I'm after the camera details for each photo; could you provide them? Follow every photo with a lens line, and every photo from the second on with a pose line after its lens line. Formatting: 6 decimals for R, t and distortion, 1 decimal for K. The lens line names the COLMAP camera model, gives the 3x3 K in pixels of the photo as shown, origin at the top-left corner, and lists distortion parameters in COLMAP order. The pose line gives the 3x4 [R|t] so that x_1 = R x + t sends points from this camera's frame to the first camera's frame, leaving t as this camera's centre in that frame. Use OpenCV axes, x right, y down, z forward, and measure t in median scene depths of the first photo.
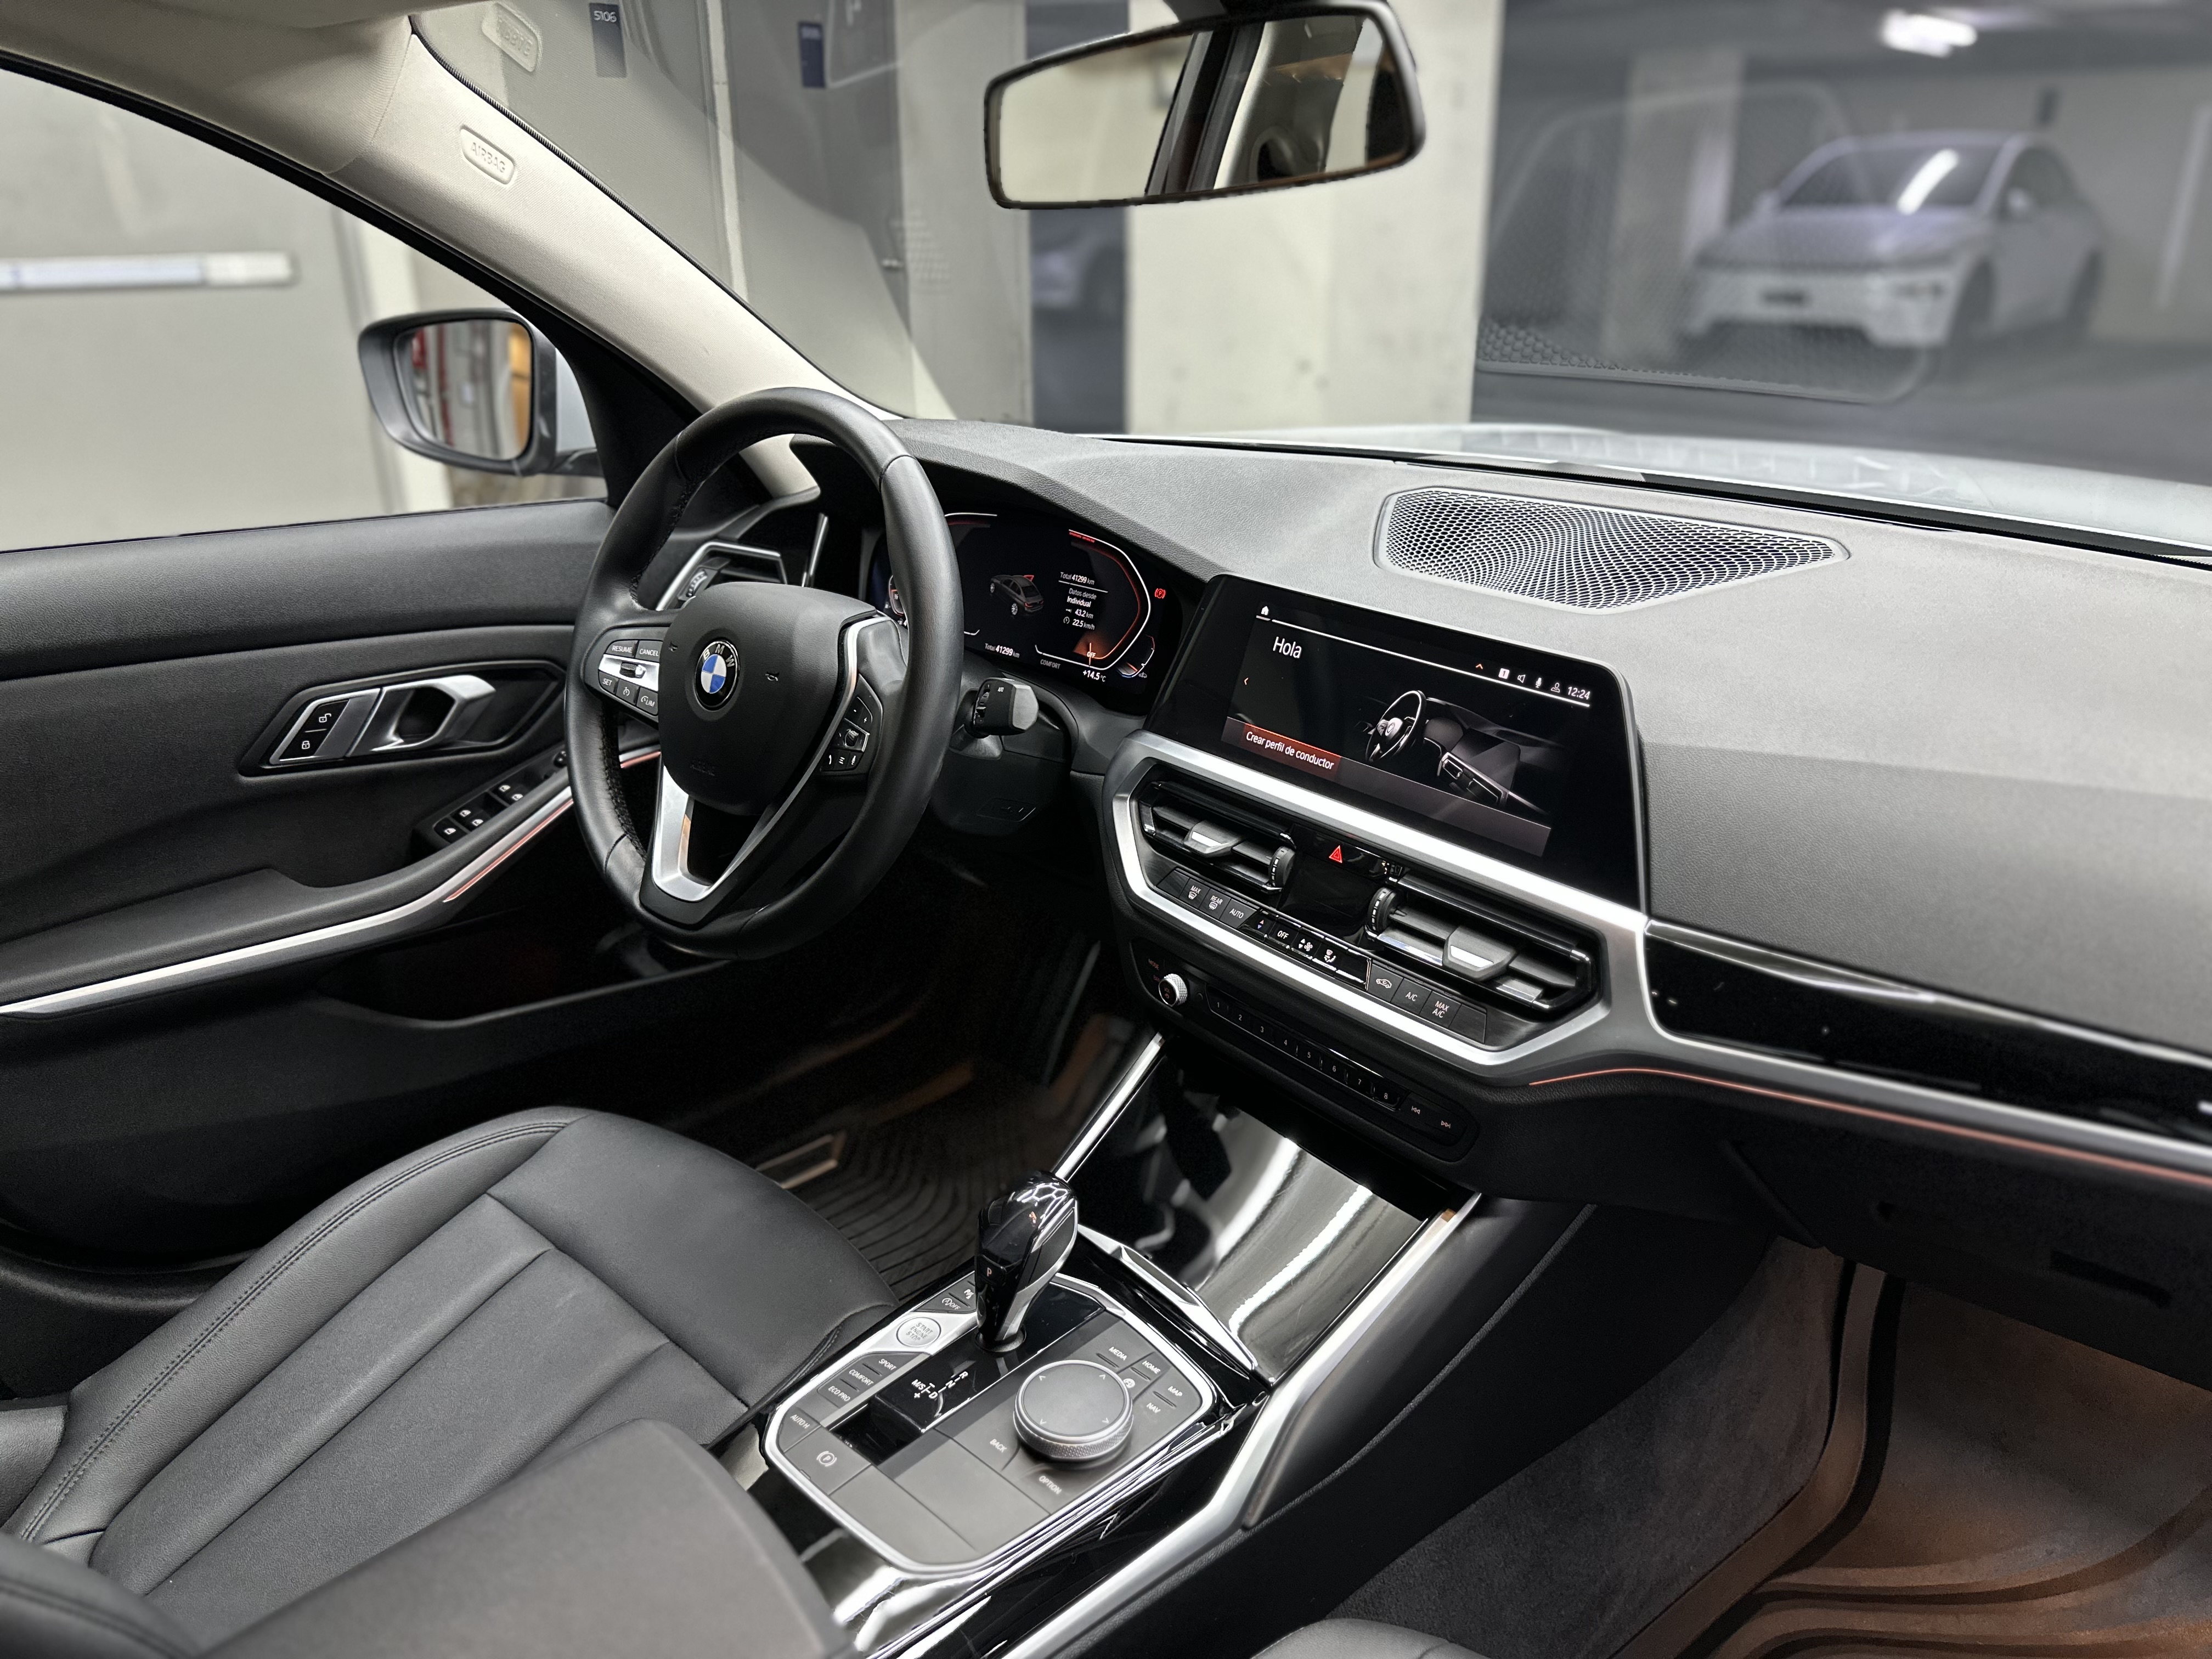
lens RADIAL K [[1562.1, 0, 1104.1], [0, 1562.1, 843.5], [0, 0, 1]] dist [0.064920, -0.057926]
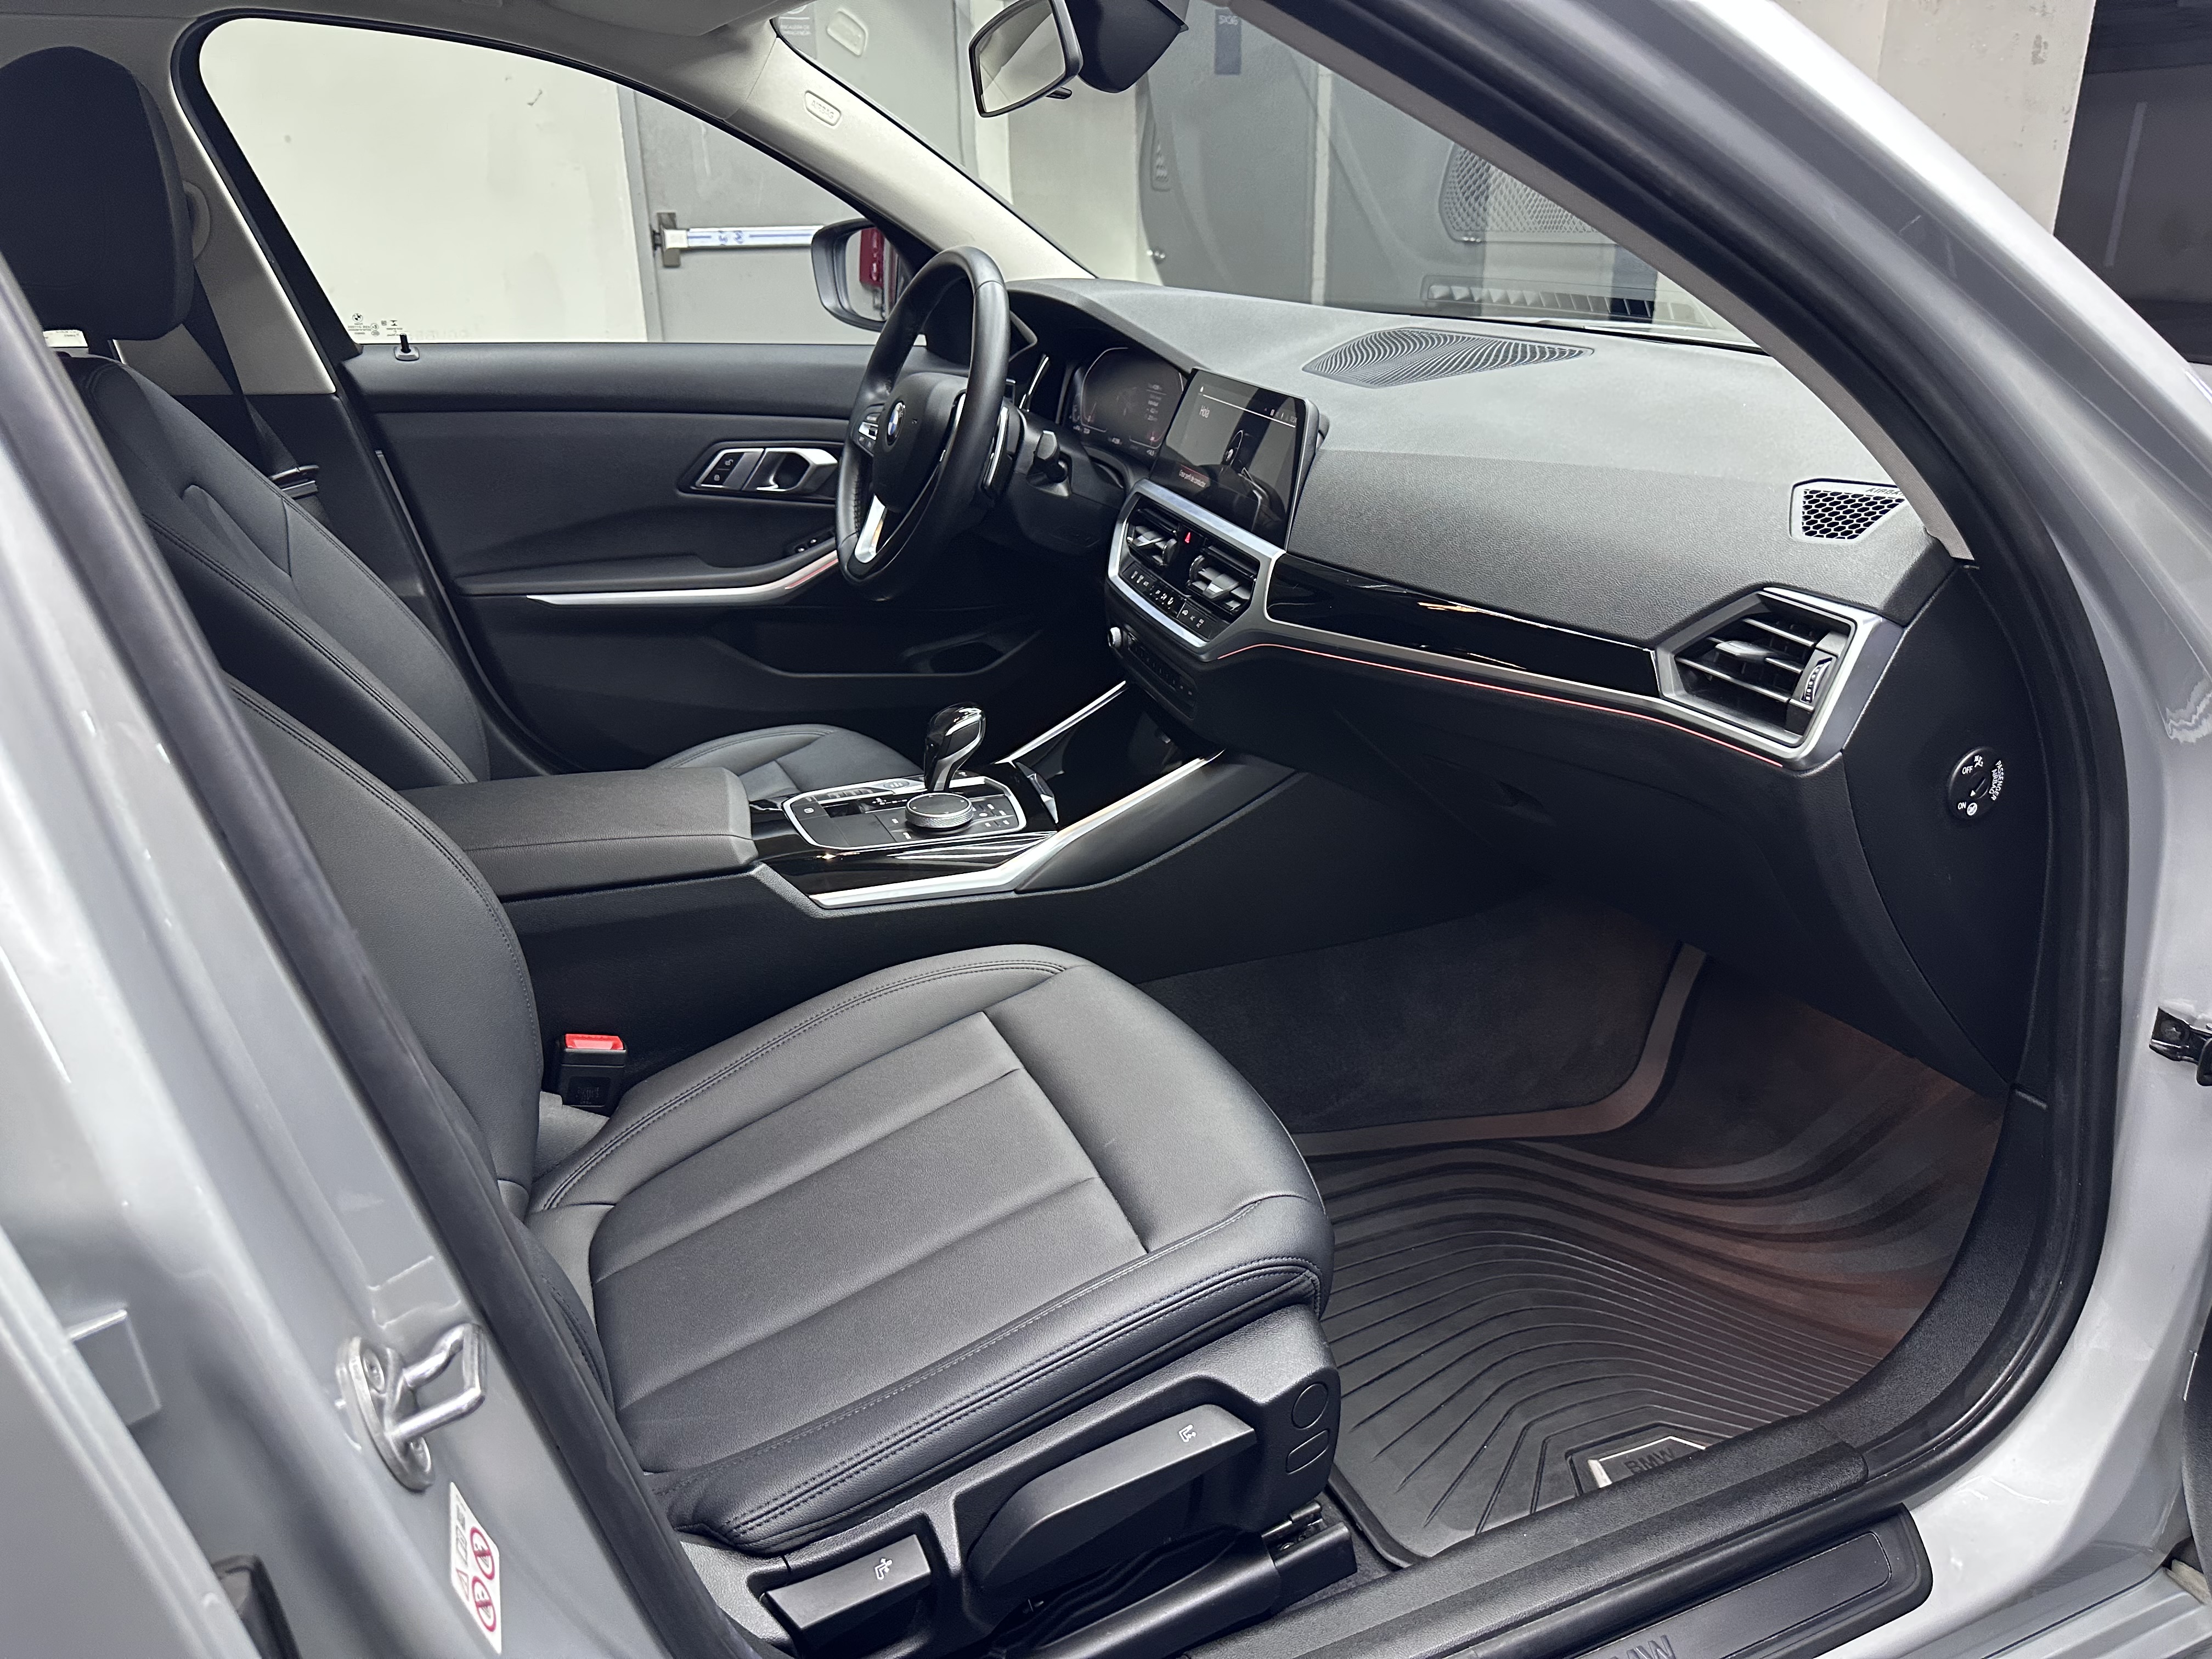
lens RADIAL K [[1562.1, 0, 1106.2], [0, 1562.1, 816.1], [0, 0, 1]] dist [0.064920, -0.057926]
pose [[0.910679, 0.139242, -0.388942, 0.673370], [-0.149021, 0.988821, 0.005078, 0.266500], [0.385301, 0.053336, 0.921248, -0.404987]]
